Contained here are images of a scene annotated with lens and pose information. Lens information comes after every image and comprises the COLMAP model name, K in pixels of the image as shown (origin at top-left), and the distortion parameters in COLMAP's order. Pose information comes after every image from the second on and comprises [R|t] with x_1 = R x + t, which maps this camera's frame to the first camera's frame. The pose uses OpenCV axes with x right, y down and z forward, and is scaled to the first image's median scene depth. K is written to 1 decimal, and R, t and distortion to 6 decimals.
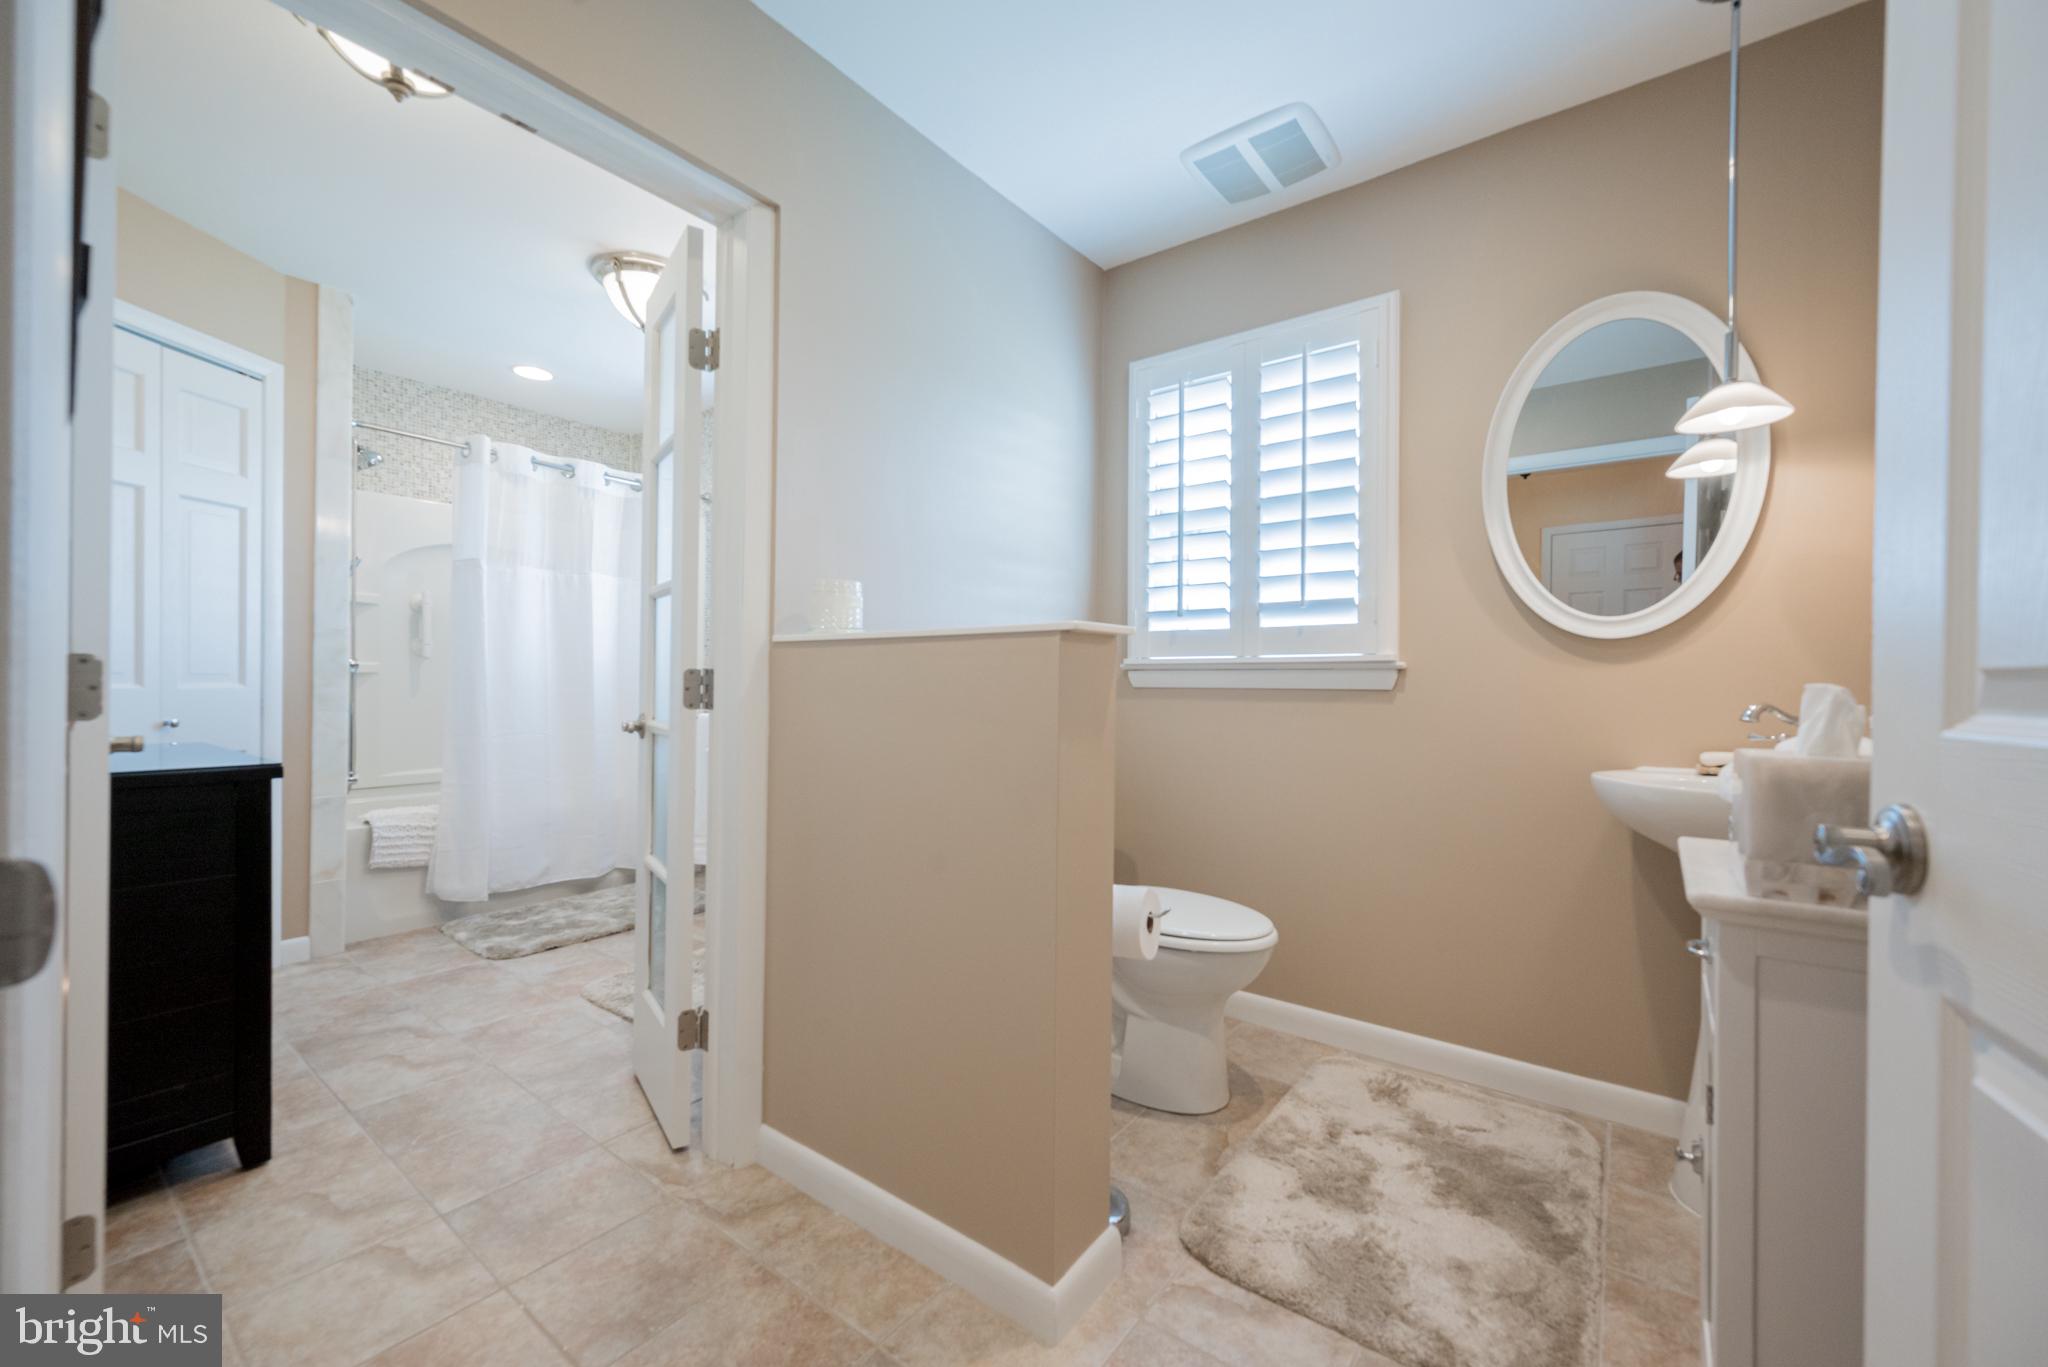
lens RADIAL K [[798.3, 0, 1028.6], [0, 798.3, 685.2], [0, 0, 1]] dist [-0.001062, -0.000775]
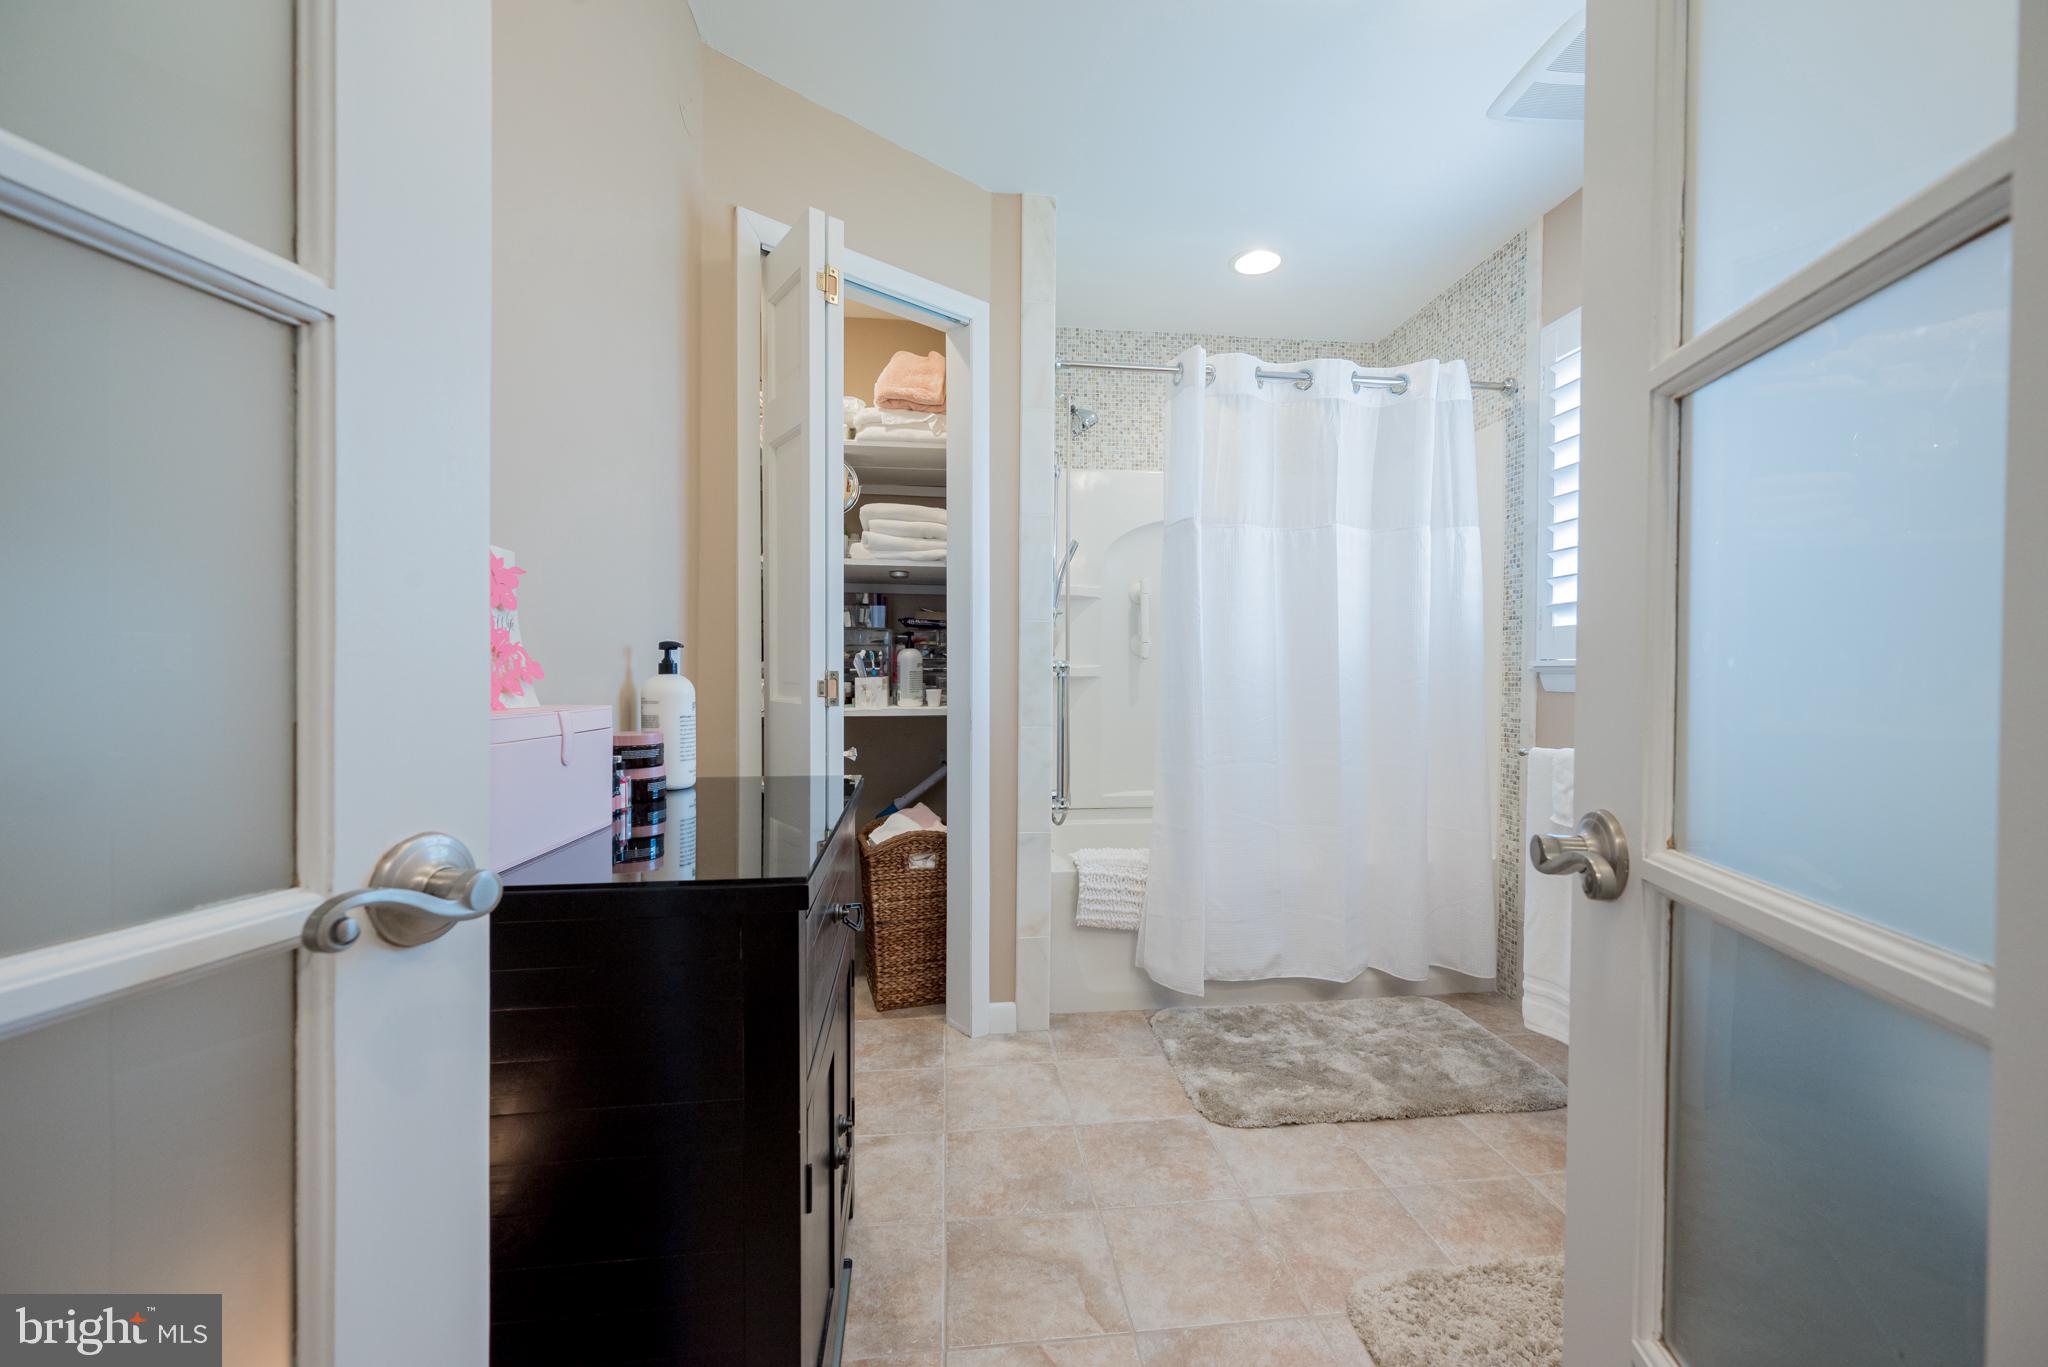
lens RADIAL K [[798.3, 0, 1031.1], [0, 798.3, 682.9], [0, 0, 1]] dist [-0.001062, -0.000775]
pose [[0.677495, -0.002530, -0.735523, -0.266308], [0.001422, 0.999997, -0.002130, -0.008054], [0.735526, 0.000397, 0.677496, 0.417906]]
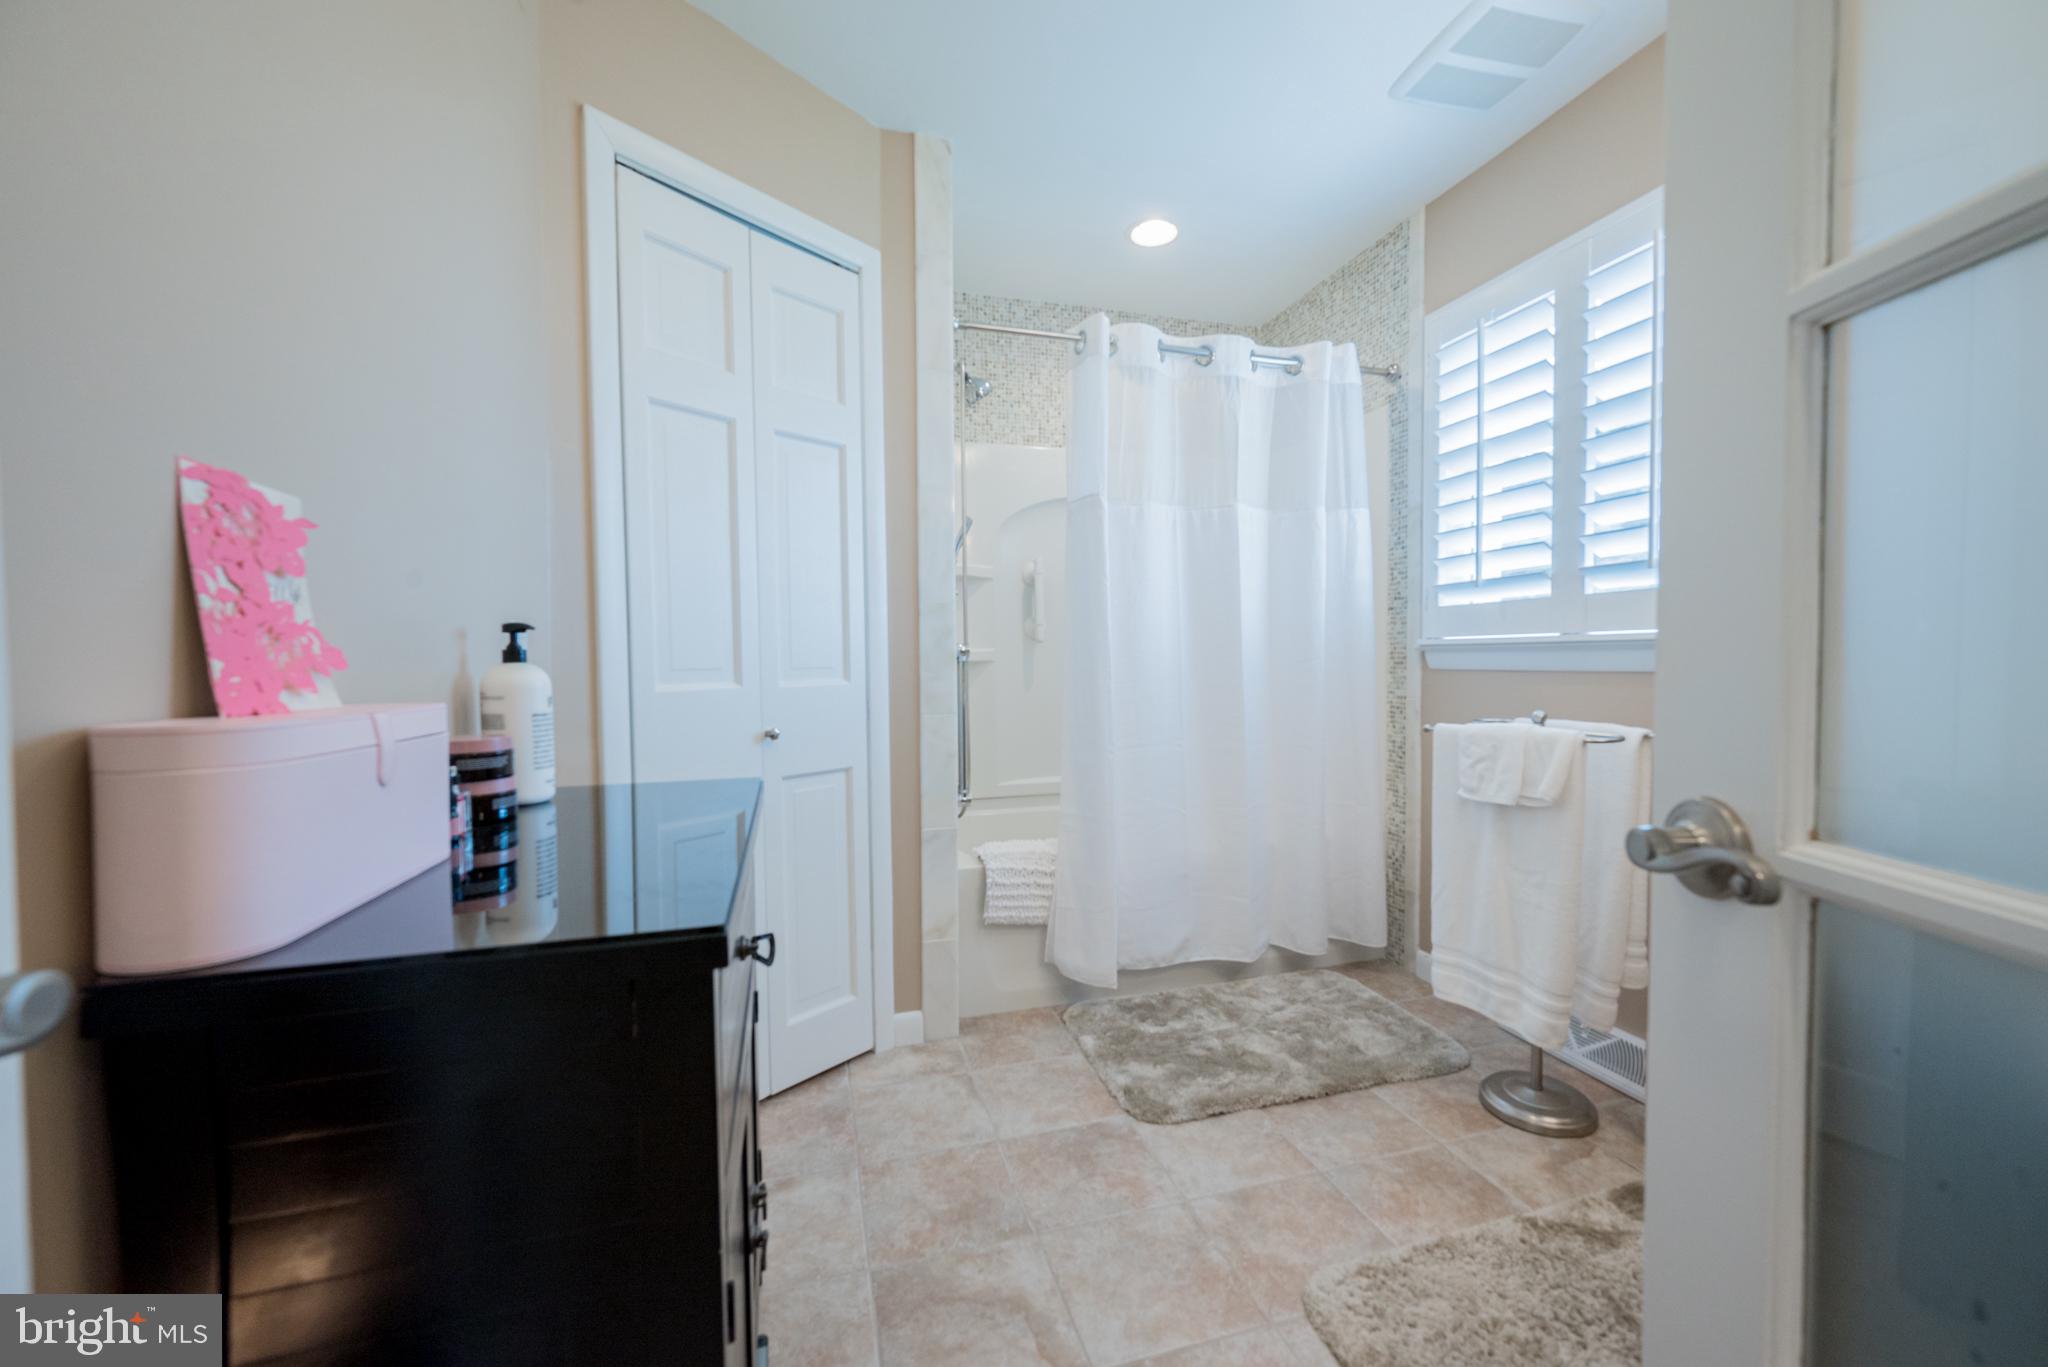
lens RADIAL K [[798.3, 0, 1030.9], [0, 798.3, 682.7], [0, 0, 1]] dist [-0.001062, -0.000775]
pose [[0.792680, -0.002539, -0.609632, -0.324842], [0.016550, 0.999712, 0.017355, -0.007531], [0.609413, -0.023846, 0.792494, 0.425894]]
